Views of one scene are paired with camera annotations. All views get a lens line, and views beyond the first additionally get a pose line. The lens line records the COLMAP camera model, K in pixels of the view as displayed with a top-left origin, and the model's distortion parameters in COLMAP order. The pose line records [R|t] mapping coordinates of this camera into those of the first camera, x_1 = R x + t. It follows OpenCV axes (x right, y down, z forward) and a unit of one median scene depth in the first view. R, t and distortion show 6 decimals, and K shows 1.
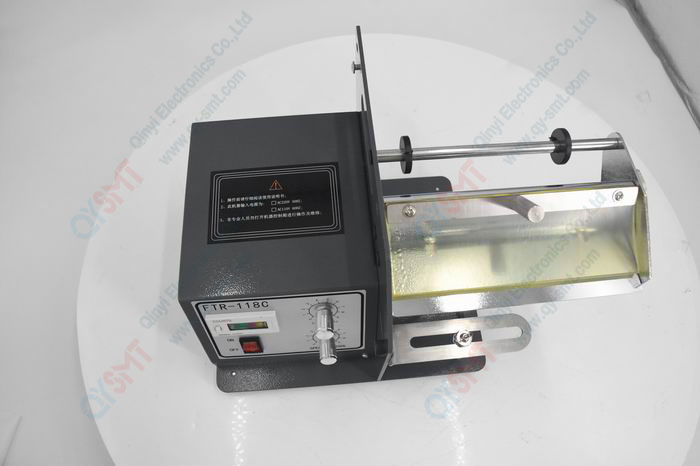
lens RADIAL K [[507.5, 0, 349.6], [0, 507.5, 231.1], [0, 0, 1]] dist [-0.111982, 0.007599]
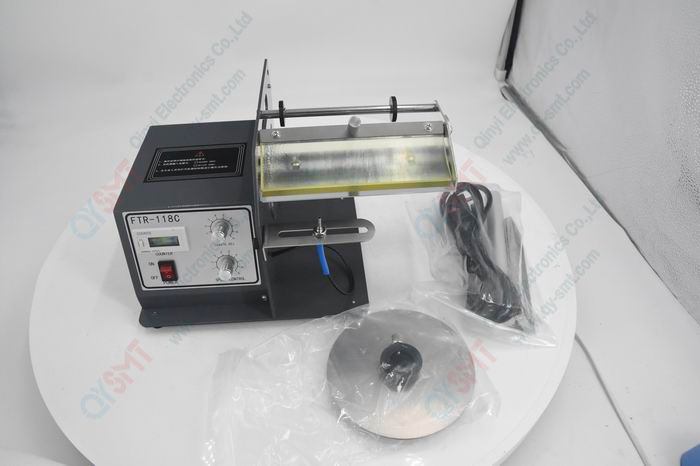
lens RADIAL K [[507.5, 0, 351.0], [0, 507.5, 226.2], [0, 0, 1]] dist [-0.111982, 0.007599]
pose [[0.999810, -0.005048, -0.018806, 0.300174], [-0.002592, 0.922717, -0.385469, 0.636394], [0.019298, 0.385444, 0.922529, -0.190724]]
